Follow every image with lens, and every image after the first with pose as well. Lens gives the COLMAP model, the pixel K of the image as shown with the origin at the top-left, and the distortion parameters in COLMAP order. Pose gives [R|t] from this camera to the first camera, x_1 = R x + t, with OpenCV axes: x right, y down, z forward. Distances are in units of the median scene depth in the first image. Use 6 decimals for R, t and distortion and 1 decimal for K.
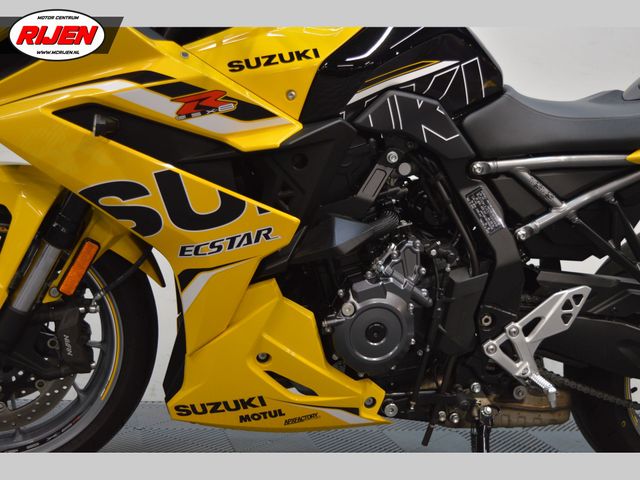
lens RADIAL K [[969.1, 0, 320.0], [0, 969.1, 240.0], [0, 0, 1]] dist [-0.006629, -0.007366]
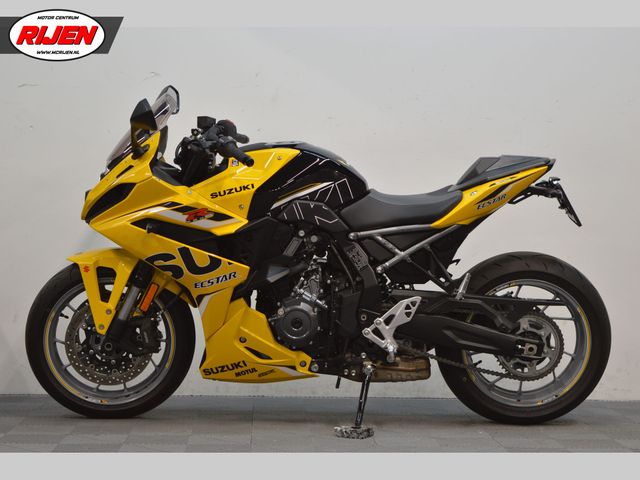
lens RADIAL K [[1404.5, 0, 320.0], [0, 1404.5, 240.0], [0, 0, 1]] dist [0.055707, 0.089946]
pose [[0.977061, -0.059539, -0.204469, 0.677090], [0.044362, 0.995963, -0.078031, 0.147671], [0.208289, 0.067170, 0.975758, -1.720881]]
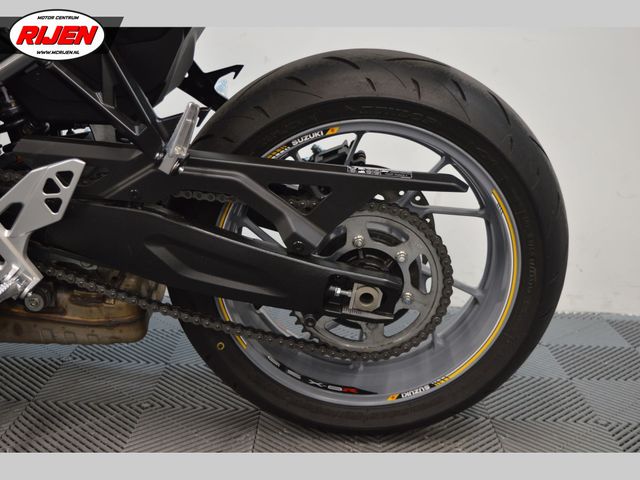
lens RADIAL K [[840.1, 0, 320.0], [0, 840.1, 240.0], [0, 0, 1]] dist [-0.015428, -0.031328]
pose [[0.966574, 0.018380, -0.255728, 0.635585], [0.016664, 0.990814, 0.134198, 0.028195], [0.255845, -0.133974, 0.957389, 0.478534]]
